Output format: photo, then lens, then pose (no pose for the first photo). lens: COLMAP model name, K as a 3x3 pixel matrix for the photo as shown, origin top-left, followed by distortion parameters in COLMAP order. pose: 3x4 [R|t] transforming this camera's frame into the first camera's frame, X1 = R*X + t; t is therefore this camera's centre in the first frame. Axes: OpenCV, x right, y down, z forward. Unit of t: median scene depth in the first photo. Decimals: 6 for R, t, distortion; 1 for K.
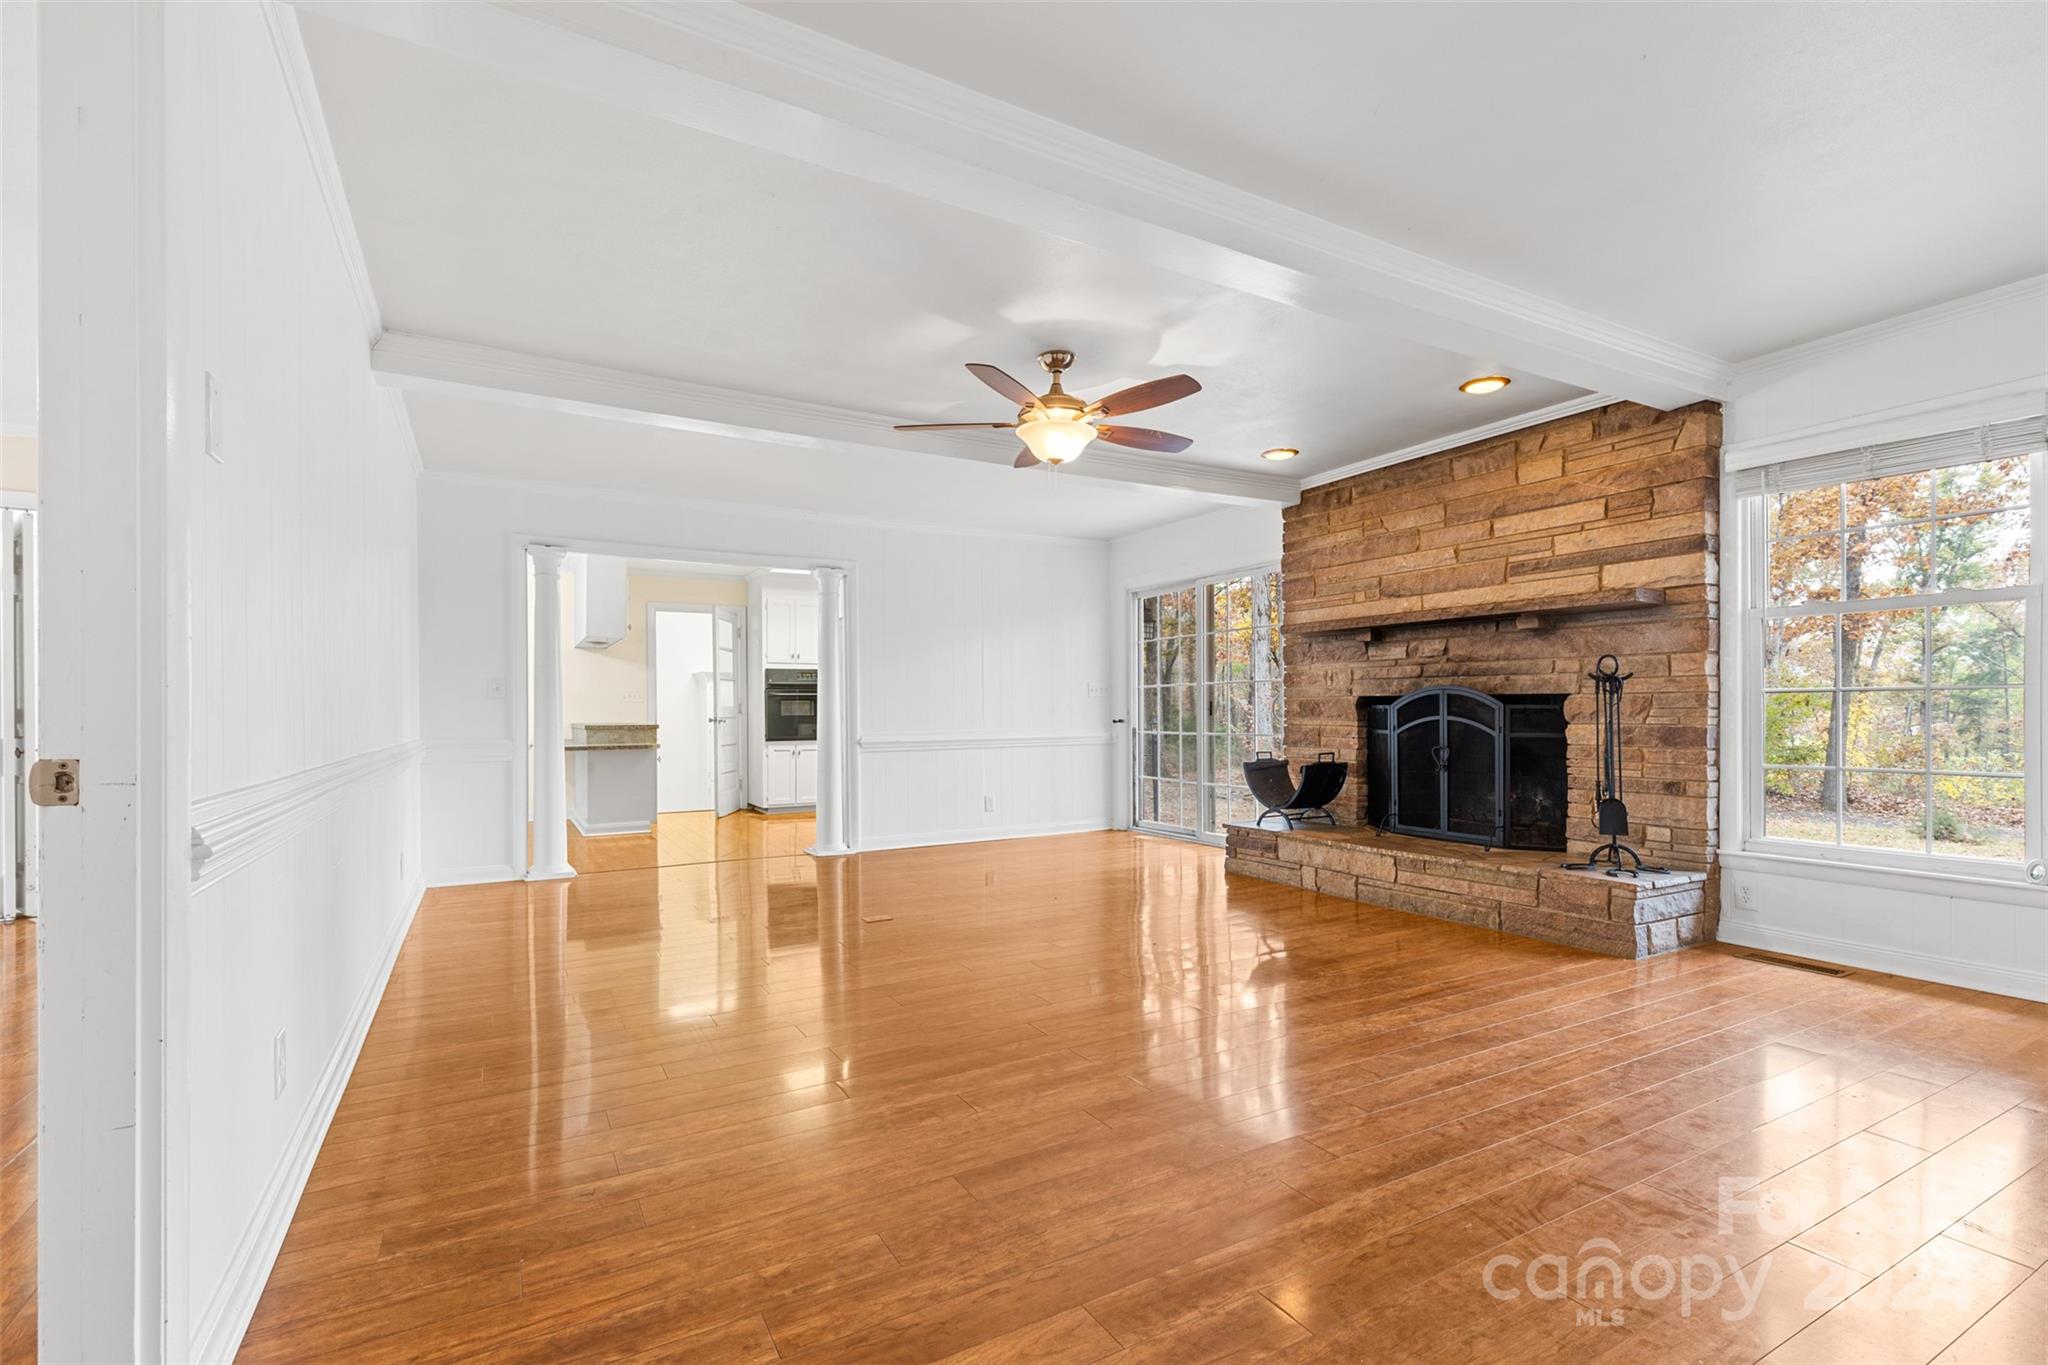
lens RADIAL K [[914.3, 0, 1012.1], [0, 914.3, 699.9], [0, 0, 1]] dist [0.001904, 0.000263]
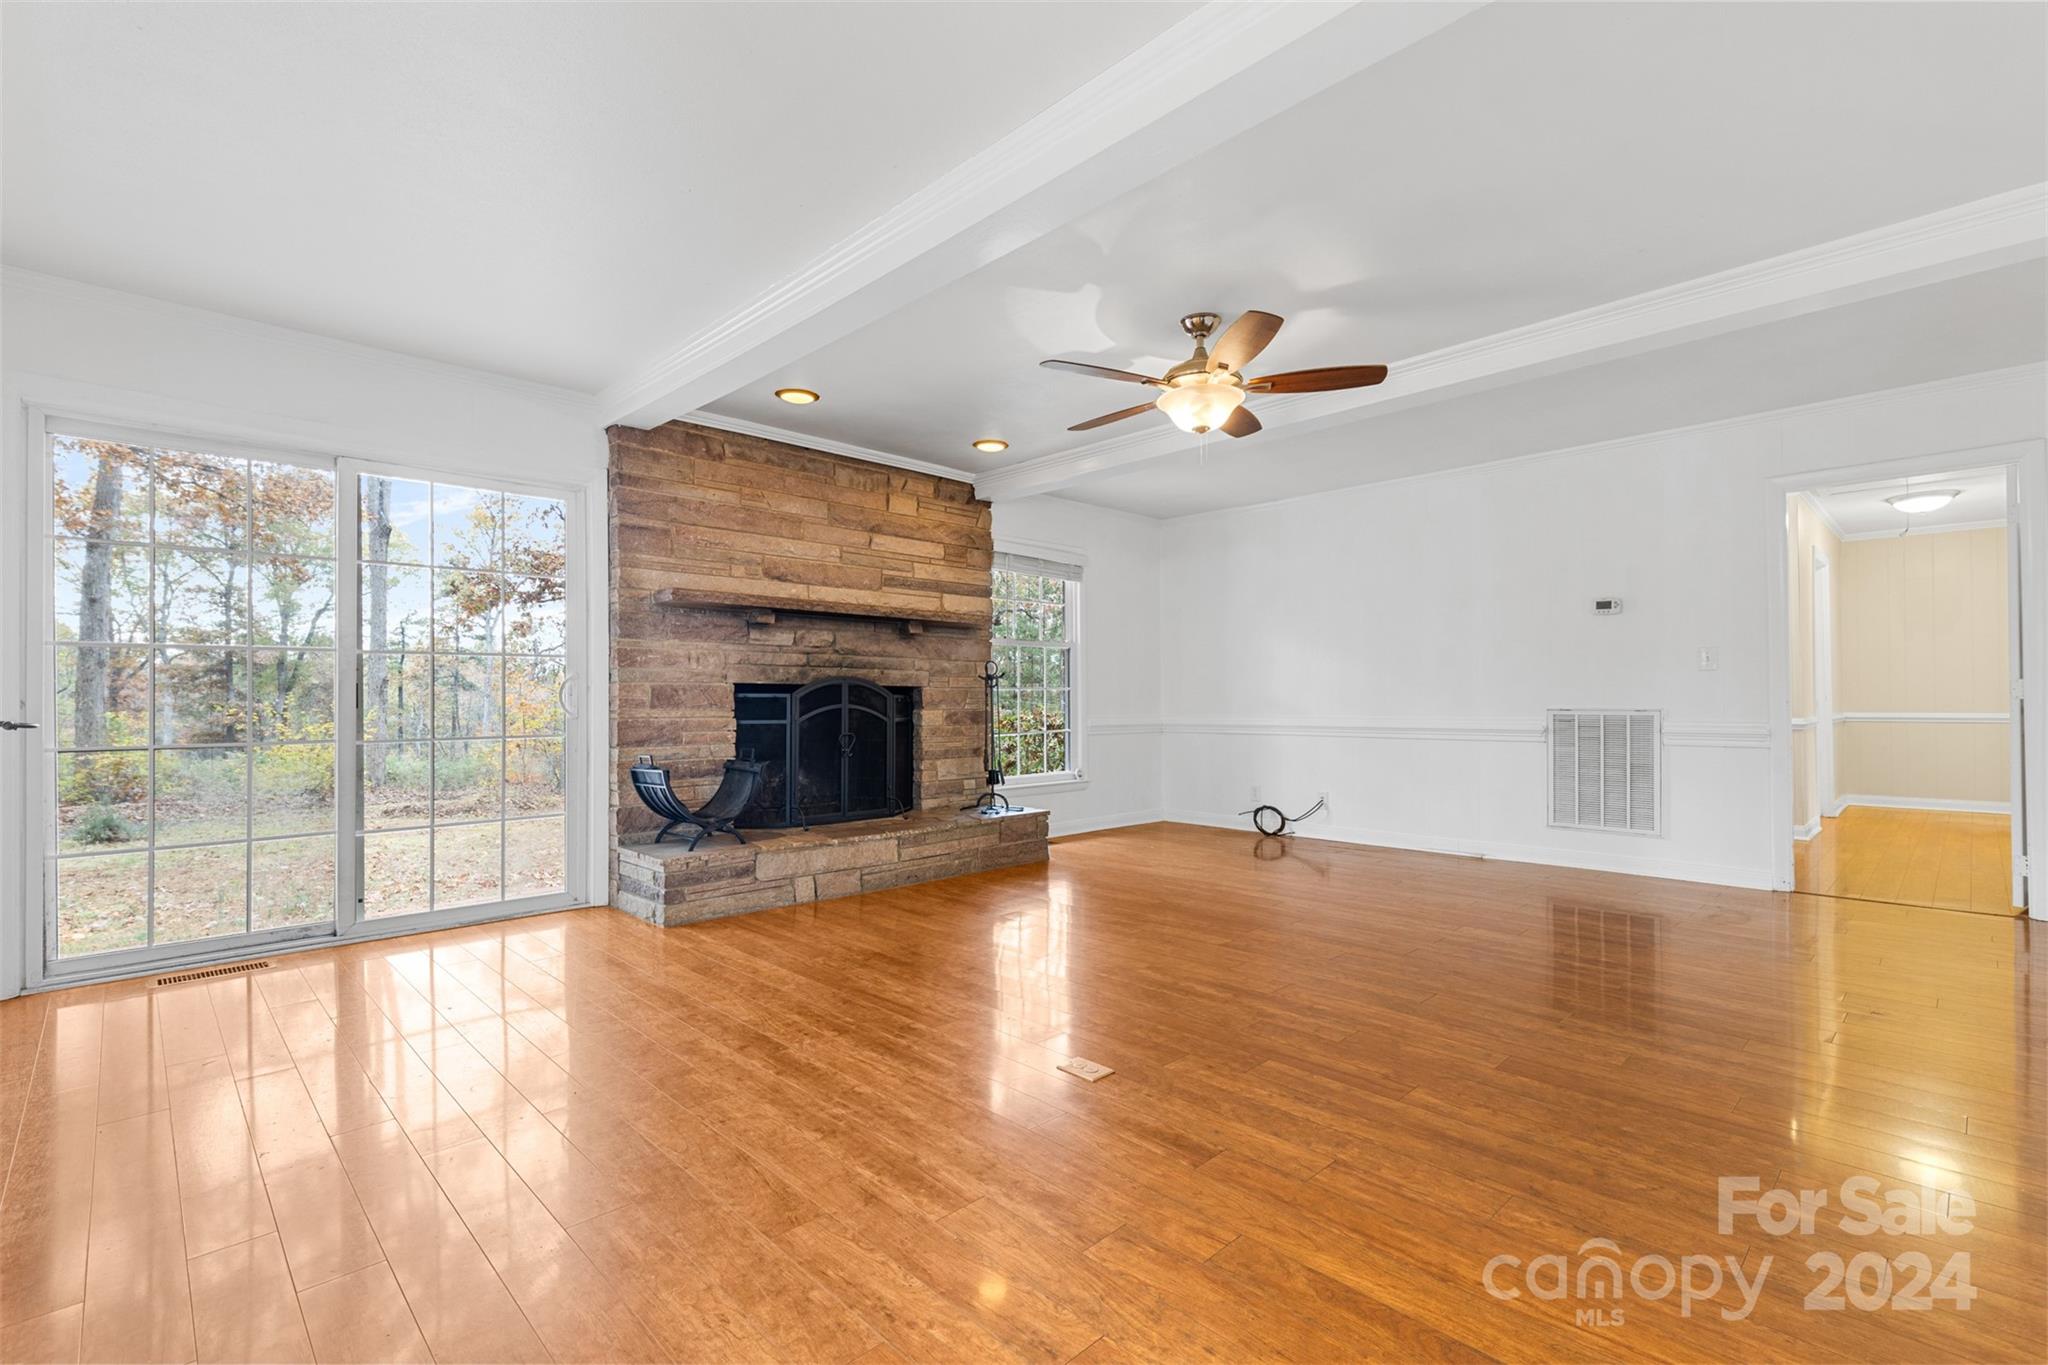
lens RADIAL K [[914.3, 0, 1012.1], [0, 914.3, 699.9], [0, 0, 1]] dist [0.001904, 0.000263]
pose [[-0.263717, 0.008244, 0.964565, -0.594727], [-0.003726, 0.999947, -0.009566, 0.021421], [-0.964593, -0.006116, -0.263672, 1.070621]]
